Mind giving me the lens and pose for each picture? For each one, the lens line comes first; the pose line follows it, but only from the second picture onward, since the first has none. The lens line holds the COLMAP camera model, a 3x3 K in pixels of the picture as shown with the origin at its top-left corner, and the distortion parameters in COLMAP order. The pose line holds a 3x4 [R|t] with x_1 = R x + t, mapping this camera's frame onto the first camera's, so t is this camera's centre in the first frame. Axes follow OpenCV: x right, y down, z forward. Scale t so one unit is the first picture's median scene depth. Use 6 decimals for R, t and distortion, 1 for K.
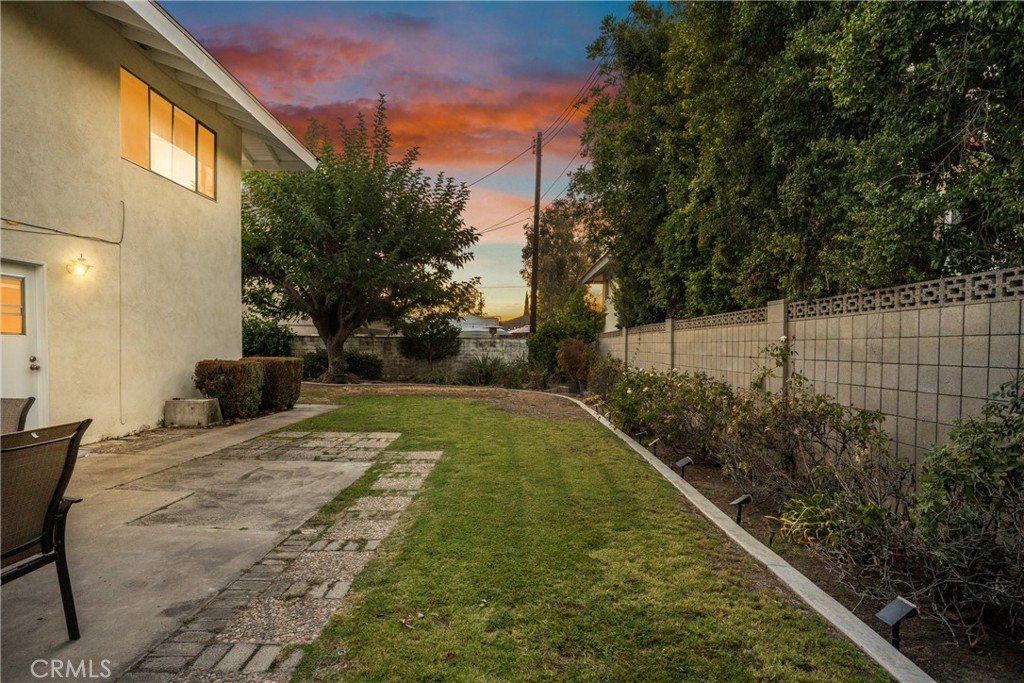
lens RADIAL K [[578.5, 0, 506.4], [0, 578.5, 364.9], [0, 0, 1]] dist [-0.047658, 0.034379]
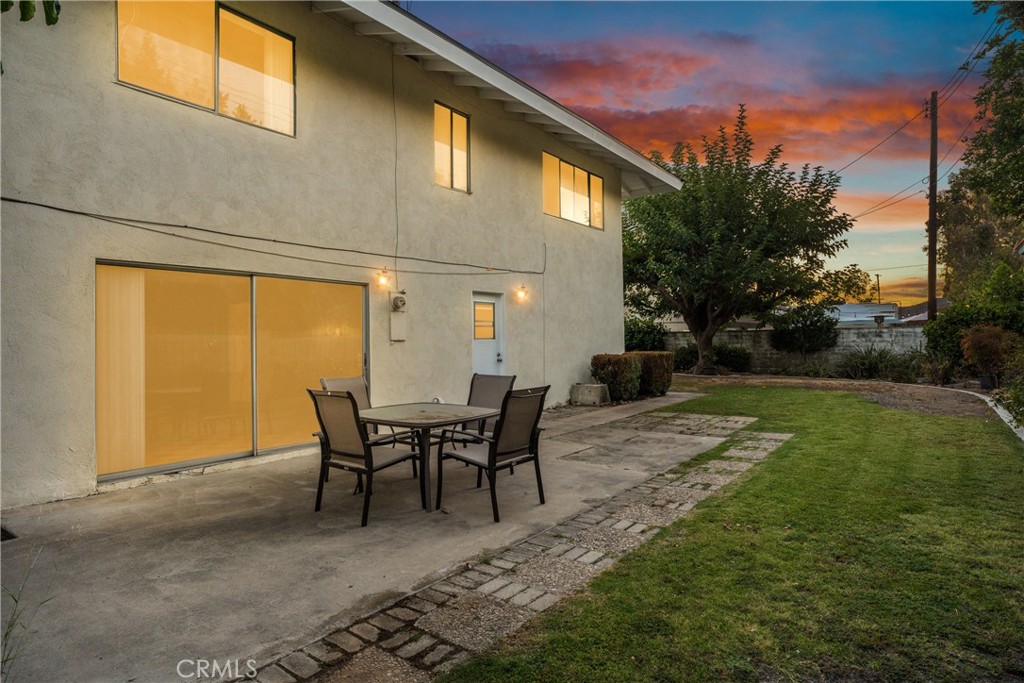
lens RADIAL K [[578.5, 0, 508.9], [0, 578.5, 346.8], [0, 0, 1]] dist [-0.047658, 0.034379]
pose [[0.808543, -0.017792, -0.588167, 0.081929], [0.005598, 0.999730, -0.022546, 0.003080], [0.588410, 0.014936, 0.808425, -0.179860]]
